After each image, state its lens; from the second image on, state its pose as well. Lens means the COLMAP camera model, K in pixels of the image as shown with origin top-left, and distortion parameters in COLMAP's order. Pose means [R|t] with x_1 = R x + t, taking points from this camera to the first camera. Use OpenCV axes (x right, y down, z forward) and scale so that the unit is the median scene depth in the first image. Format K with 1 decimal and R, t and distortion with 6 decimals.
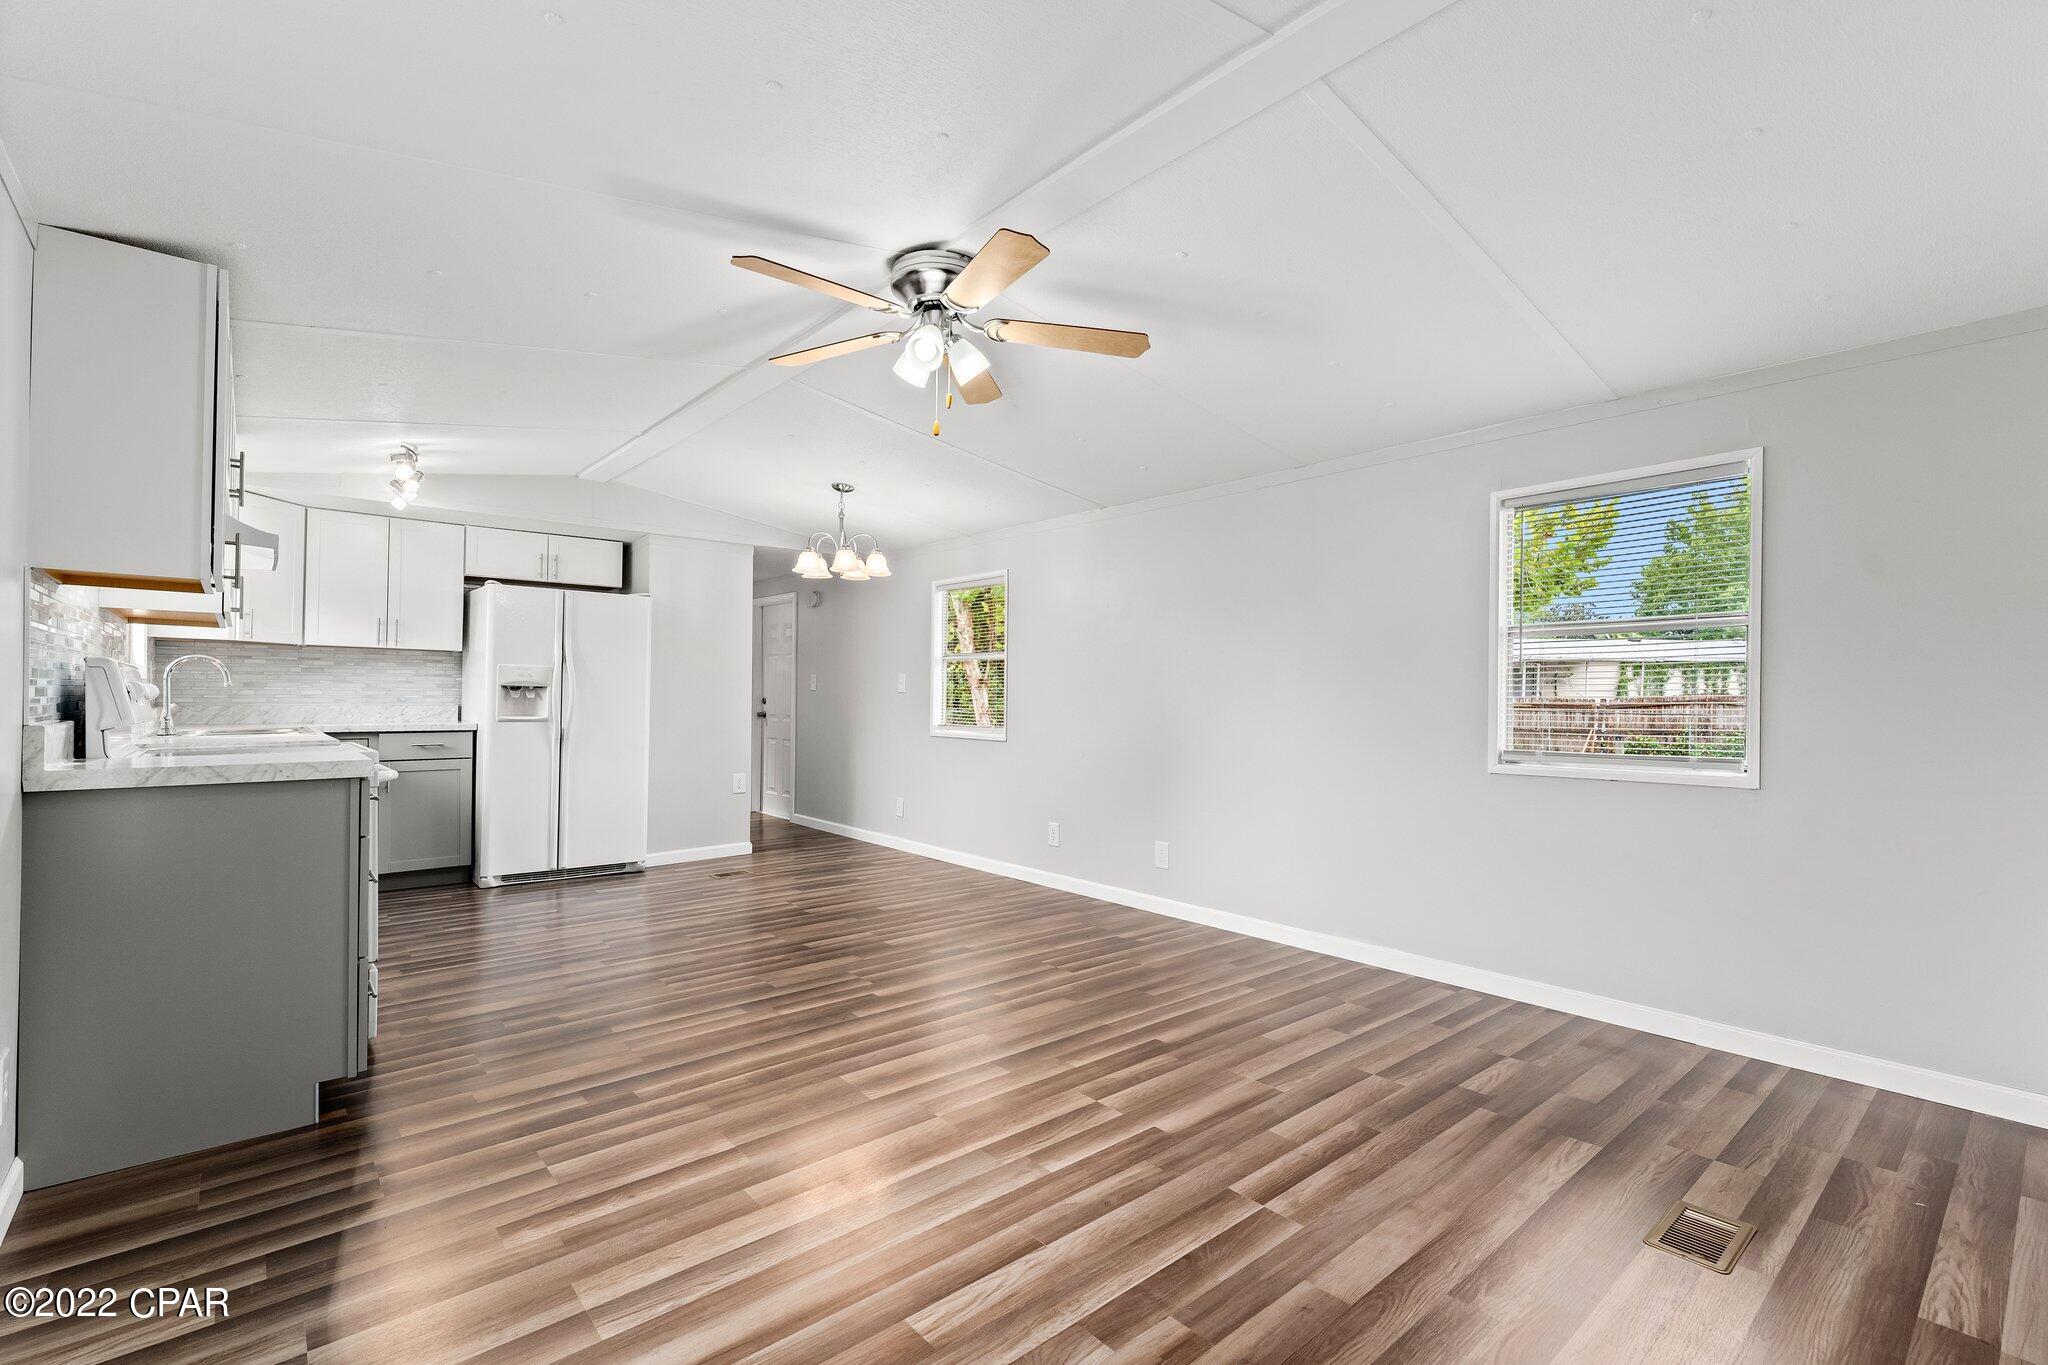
lens RADIAL K [[881.9, 0, 1037.1], [0, 881.9, 685.1], [0, 0, 1]] dist [-0.000658, -0.000419]
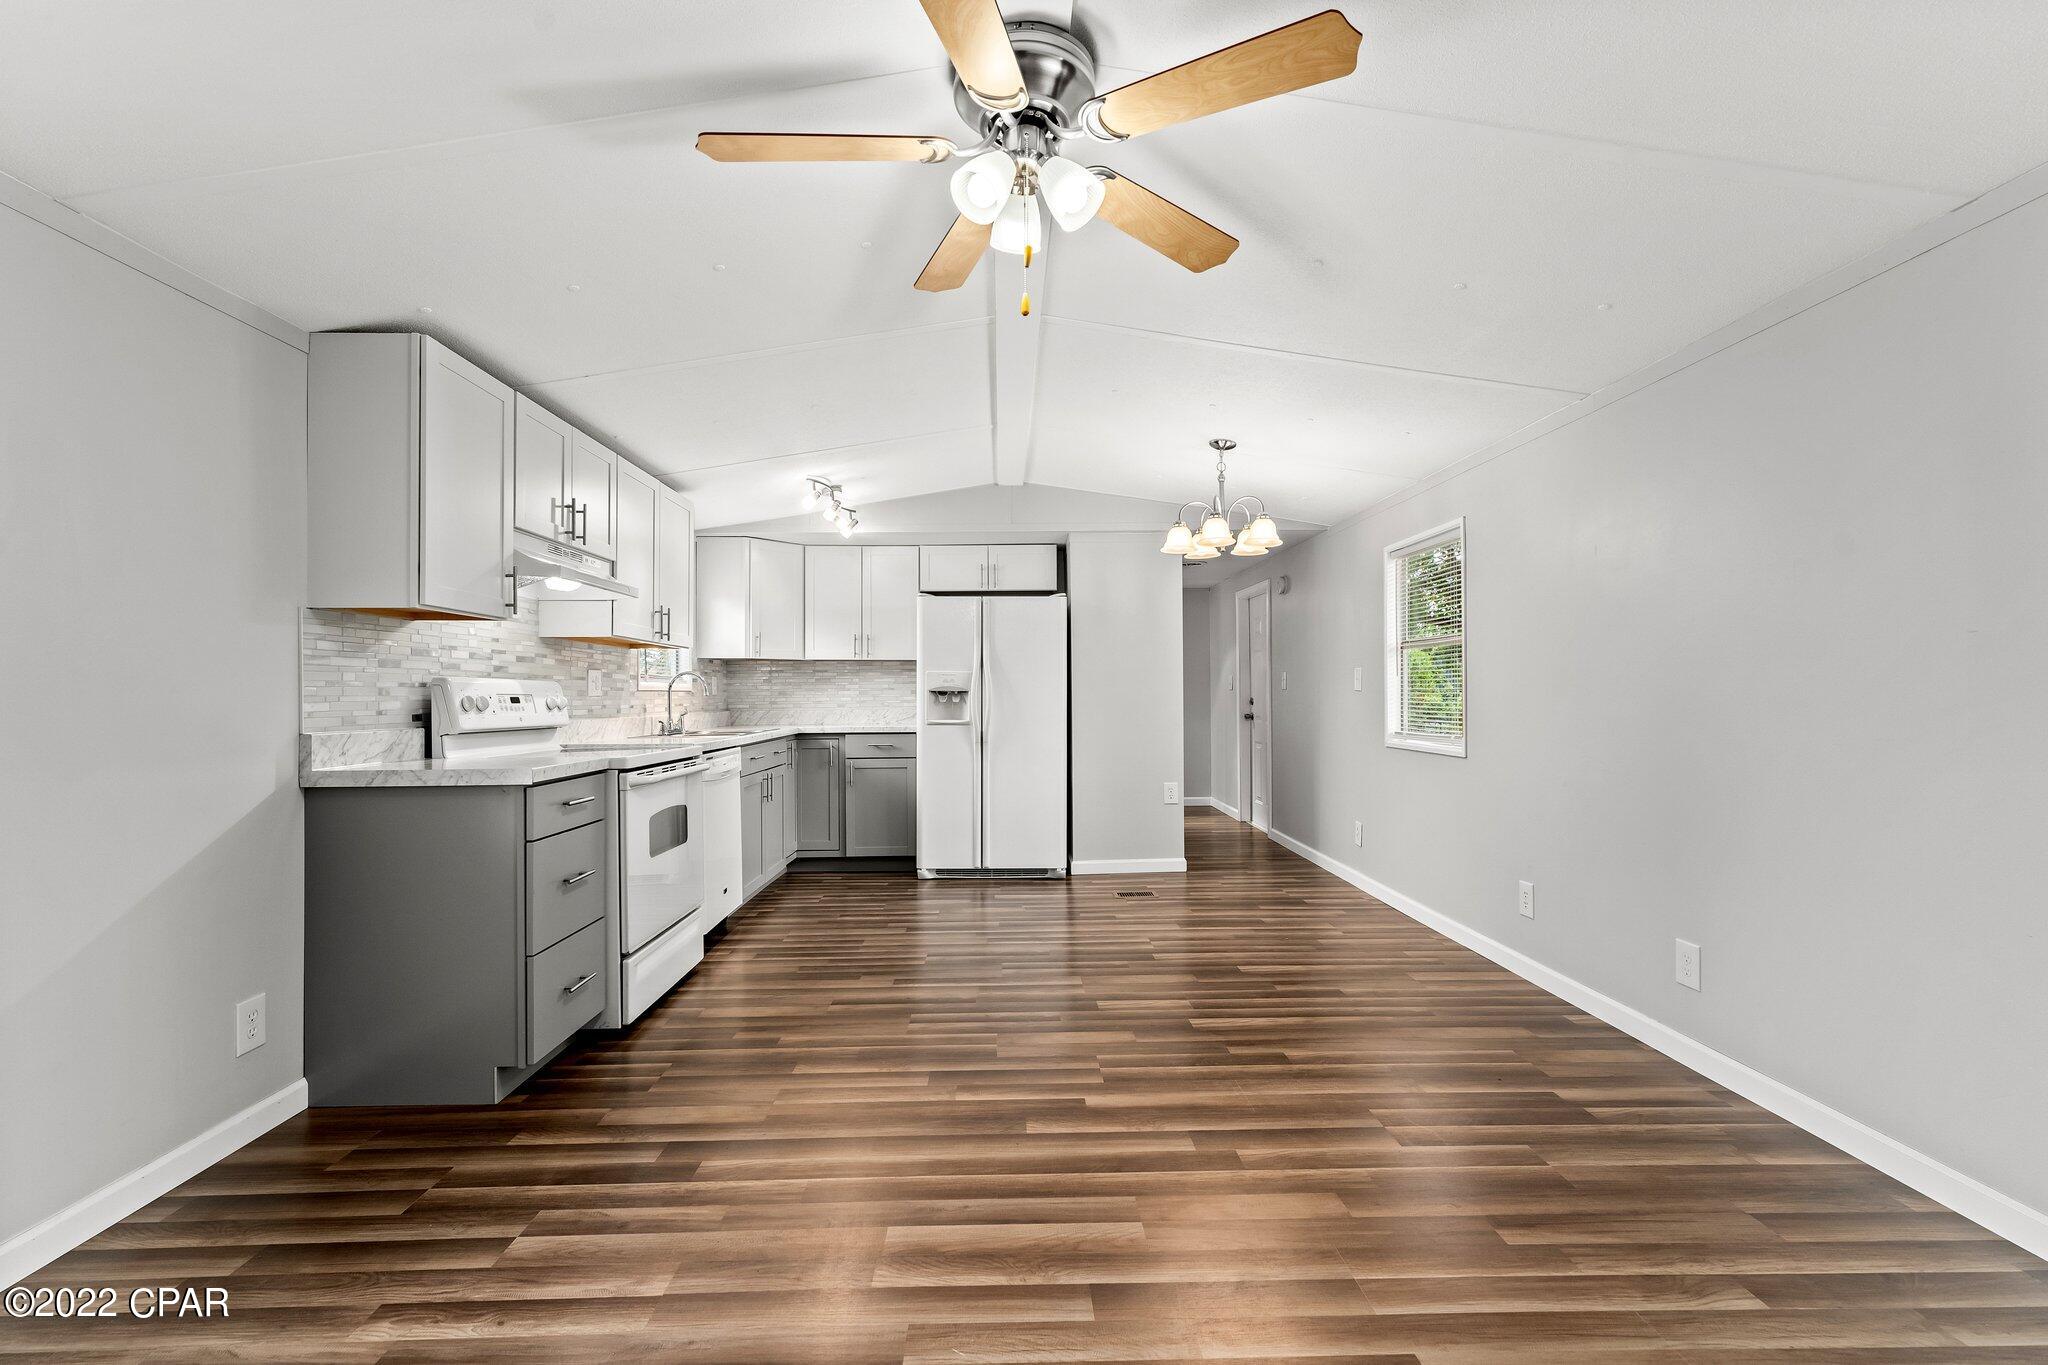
lens RADIAL K [[881.9, 0, 1034.6], [0, 881.9, 686.2], [0, 0, 1]] dist [-0.000658, -0.000419]
pose [[0.773387, -0.018940, -0.633652, 0.164035], [0.020952, 0.999771, -0.004311, 0.001855], [0.633588, -0.009942, 0.773606, 0.251629]]
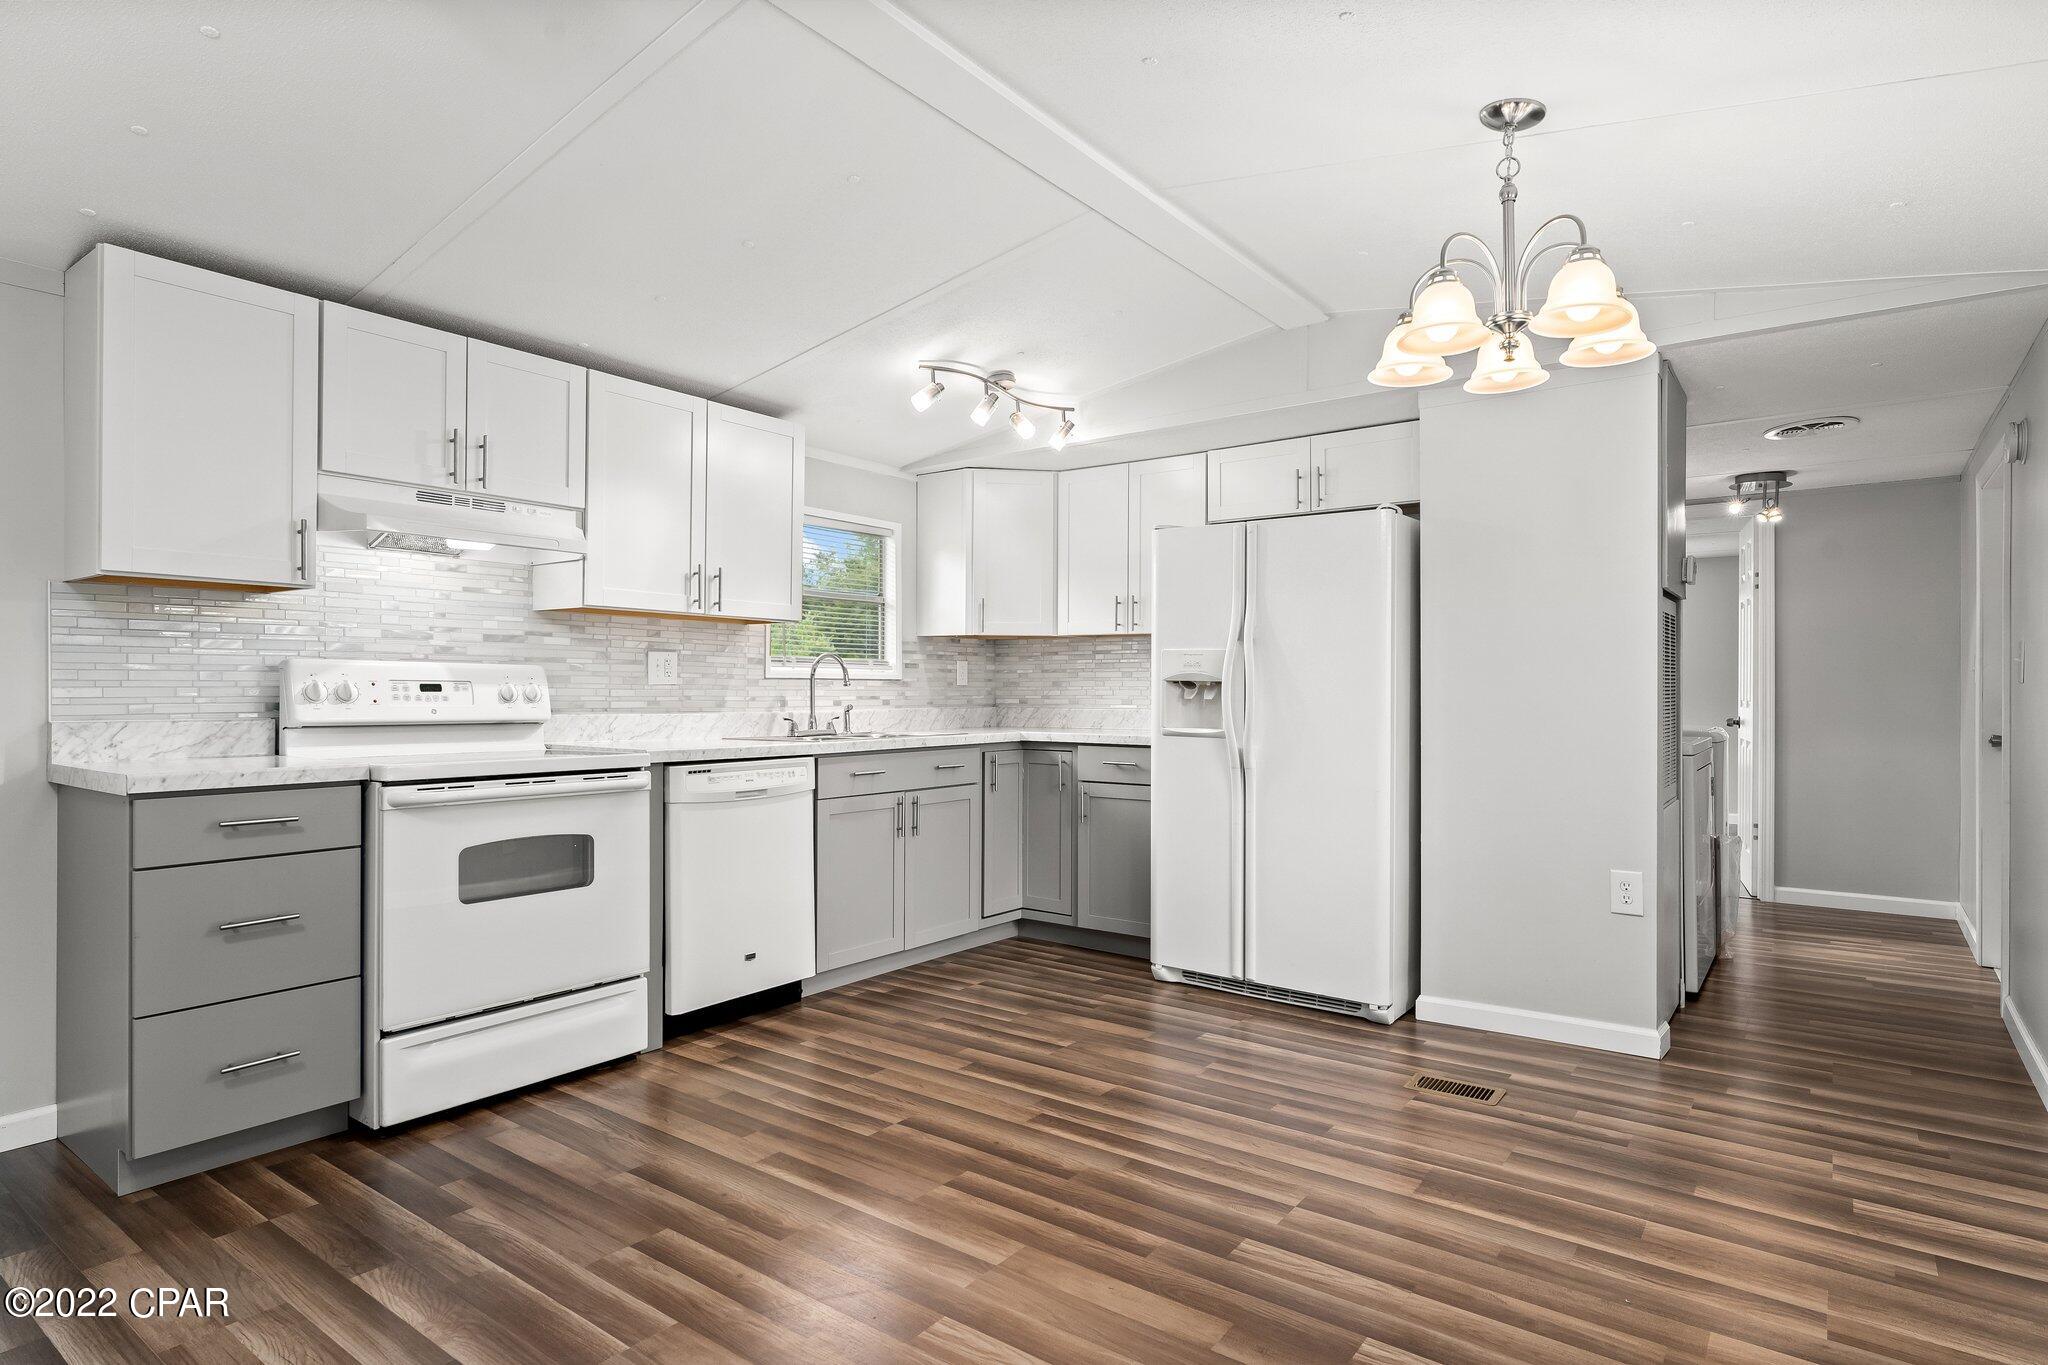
lens RADIAL K [[1097.8, 0, 1028.0], [0, 1097.8, 684.7], [0, 0, 1]] dist [-0.000439, -0.000481]
pose [[0.208528, -0.010813, -0.977957, 0.175580], [0.011075, 0.999901, -0.008694, 0.008950], [0.977954, -0.009018, 0.208627, 0.714986]]
